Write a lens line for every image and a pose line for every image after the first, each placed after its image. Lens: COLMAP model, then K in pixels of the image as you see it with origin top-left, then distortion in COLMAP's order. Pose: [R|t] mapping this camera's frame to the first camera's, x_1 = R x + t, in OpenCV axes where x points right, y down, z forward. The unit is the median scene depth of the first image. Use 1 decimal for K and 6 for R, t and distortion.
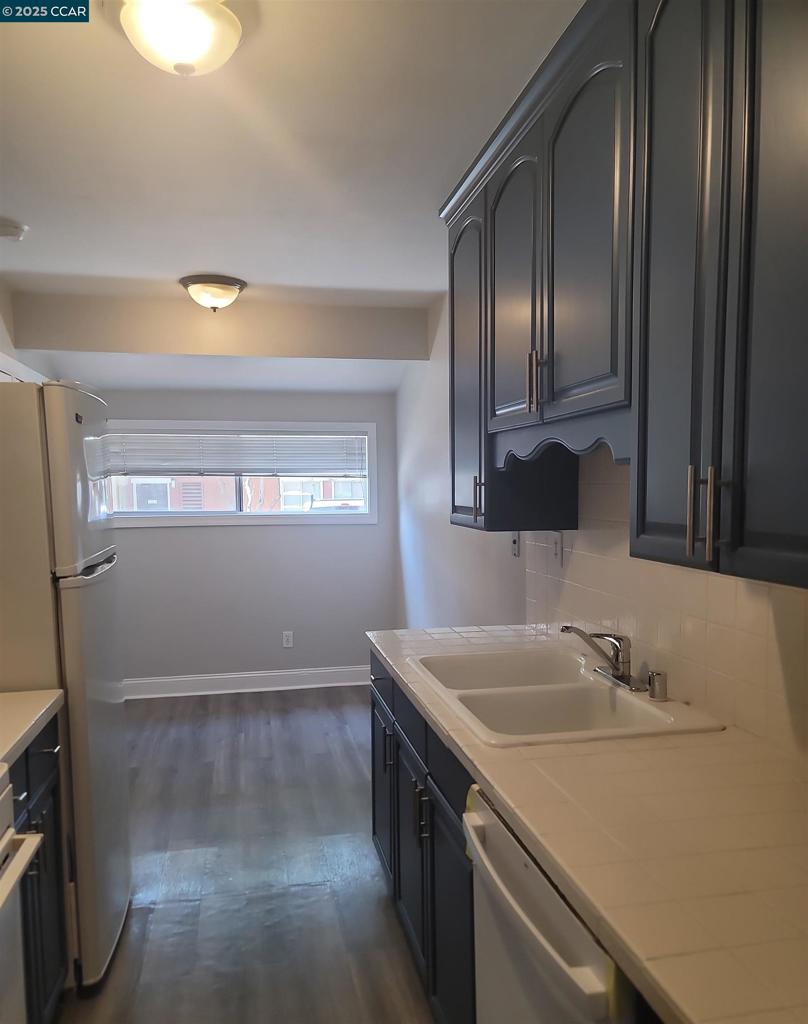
lens RADIAL K [[766.4, 0, 392.8], [0, 766.4, 555.3], [0, 0, 1]] dist [0.079747, 0.004879]
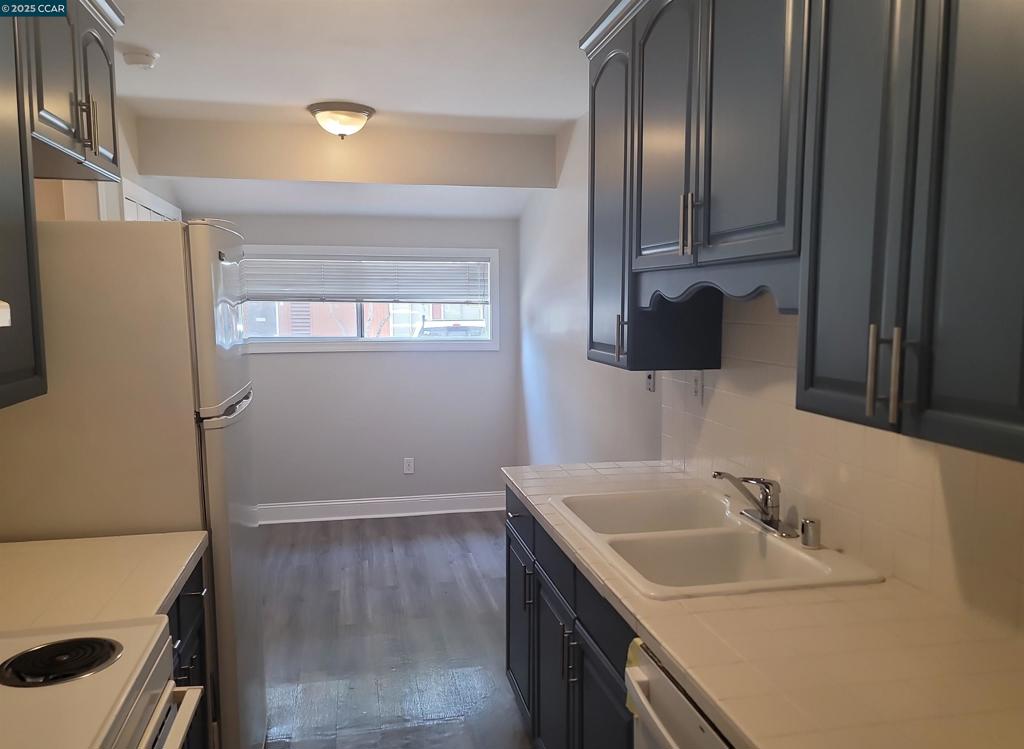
lens RADIAL K [[763.6, 0, 506.5], [0, 763.6, 388.0], [0, 0, 1]] dist [0.075245, -0.034946]
pose [[0.999918, 0.005869, 0.011417, -0.041697], [-0.006100, 0.999774, 0.020373, -0.024349], [-0.011295, -0.020441, 0.999727, 0.012024]]
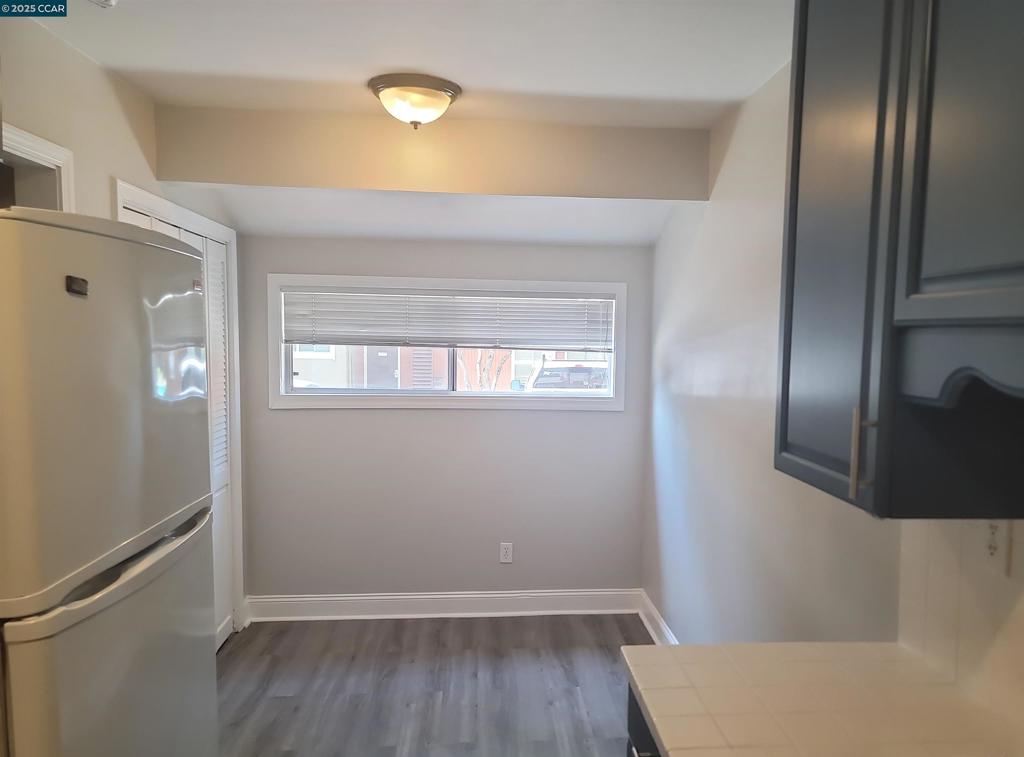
lens RADIAL K [[763.6, 0, 549.2], [0, 763.6, 408.6], [0, 0, 1]] dist [0.075245, -0.034946]
pose [[0.994854, 0.033643, -0.095571, -0.041732], [-0.033507, 0.999434, 0.003029, -0.085243], [0.095619, 0.000189, 0.995418, 0.416643]]
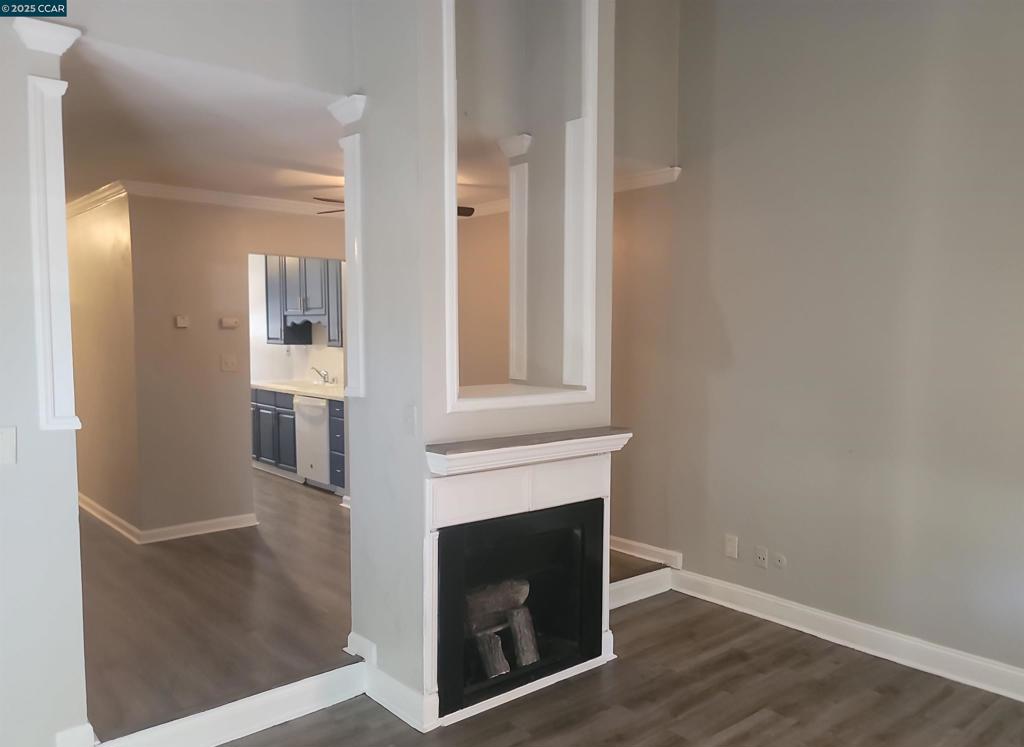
lens RADIAL K [[866.0, 0, 511.7], [0, 866.0, 379.3], [0, 0, 1]] dist [0.017114, 0.001854]
pose [[0.875621, -0.029551, 0.482094, -0.710300], [0.042001, 0.999004, -0.015050, 0.183270], [-0.481169, 0.033427, 0.875990, -2.343491]]
